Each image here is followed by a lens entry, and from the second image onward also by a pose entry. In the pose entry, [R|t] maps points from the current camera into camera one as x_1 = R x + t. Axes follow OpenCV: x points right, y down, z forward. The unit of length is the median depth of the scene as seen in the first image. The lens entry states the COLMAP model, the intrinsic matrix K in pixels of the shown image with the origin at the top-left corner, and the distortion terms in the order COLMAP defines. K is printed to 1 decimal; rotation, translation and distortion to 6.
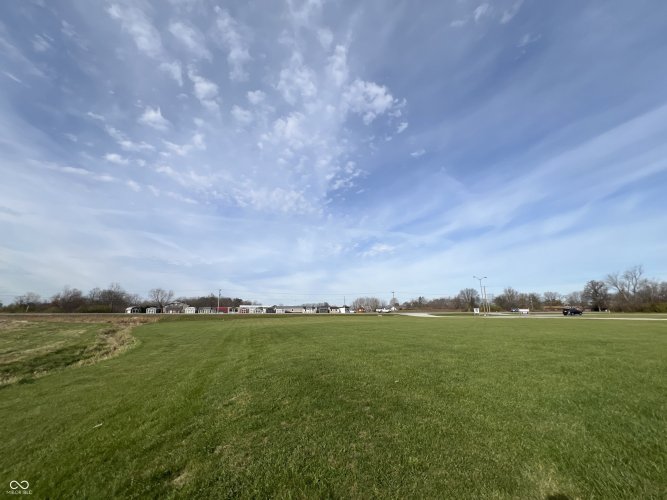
lens RADIAL K [[266.6, 0, 333.0], [0, 266.6, 249.8], [0, 0, 1]] dist [-0.000772, -0.000452]
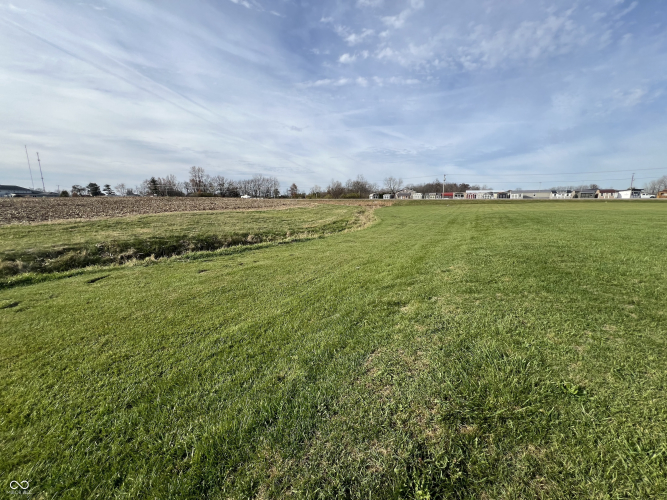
lens RADIAL K [[266.6, 0, 330.3], [0, 266.6, 247.2], [0, 0, 1]] dist [-0.000772, -0.000452]
pose [[0.701329, 0.126646, -0.701498, 0.001890], [0.164121, 0.928966, 0.331794, 0.002449], [0.693688, -0.347827, 0.630725, 0.000310]]
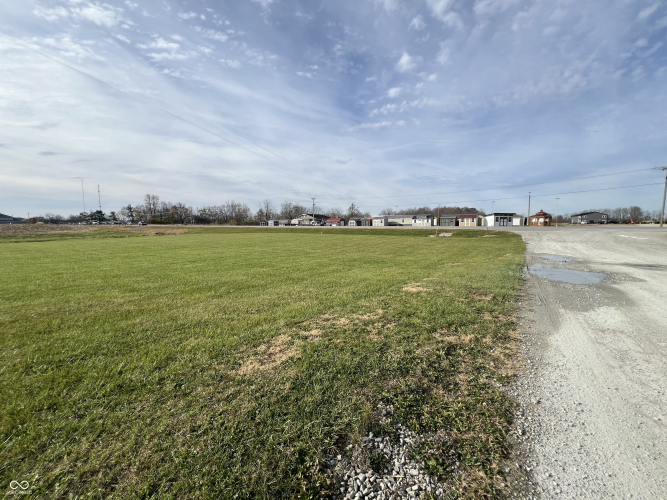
lens RADIAL K [[266.6, 0, 332.7], [0, 266.6, 249.3], [0, 0, 1]] dist [-0.000772, -0.000452]
pose [[0.594717, 0.075104, -0.800419, 0.119384], [0.186374, 0.955623, 0.228144, -0.026169], [0.782033, -0.284859, 0.554328, -0.121894]]
